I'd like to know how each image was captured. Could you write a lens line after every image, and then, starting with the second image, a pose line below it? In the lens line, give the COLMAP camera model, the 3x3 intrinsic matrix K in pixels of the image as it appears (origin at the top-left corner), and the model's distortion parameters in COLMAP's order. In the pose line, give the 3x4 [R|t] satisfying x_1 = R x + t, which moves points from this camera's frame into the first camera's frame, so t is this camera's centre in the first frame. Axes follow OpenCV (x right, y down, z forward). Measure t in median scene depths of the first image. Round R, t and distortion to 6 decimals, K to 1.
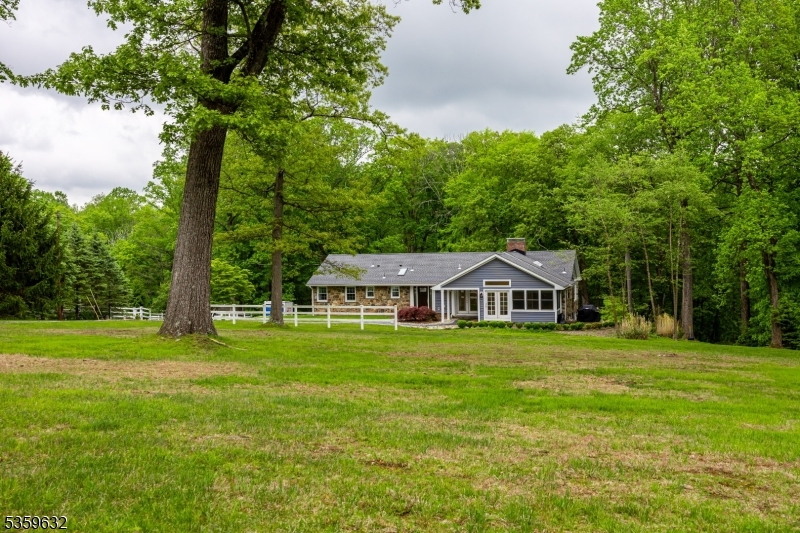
lens RADIAL K [[771.6, 0, 405.2], [0, 771.6, 266.3], [0, 0, 1]] dist [-0.004582, 0.000000]
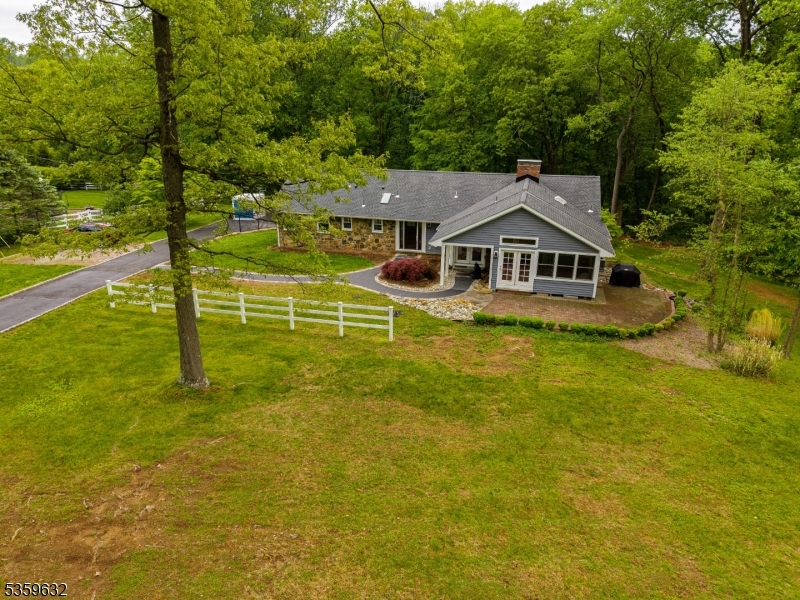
lens RADIAL K [[525.6, 0, 393.0], [0, 525.6, 296.3], [0, 0, 1]] dist [0.038590, -0.003018]
pose [[0.998501, 0.000428, 0.054729, -0.031098], [-0.018745, 0.942161, 0.334636, -0.096924], [-0.051420, -0.335160, 0.940757, 0.506554]]
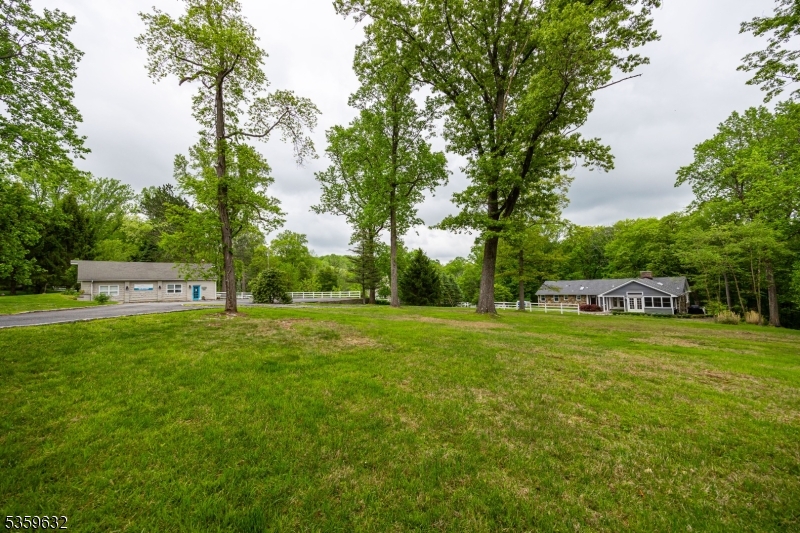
lens RADIAL K [[310.4, 0, 401.8], [0, 310.4, 267.8], [0, 0, 1]] dist [0.000057, 0.000381]
pose [[0.859771, -0.040729, -0.509052, 0.009082], [0.010348, 0.997999, -0.062373, -0.001651], [0.510574, 0.048359, 0.858473, -0.034431]]
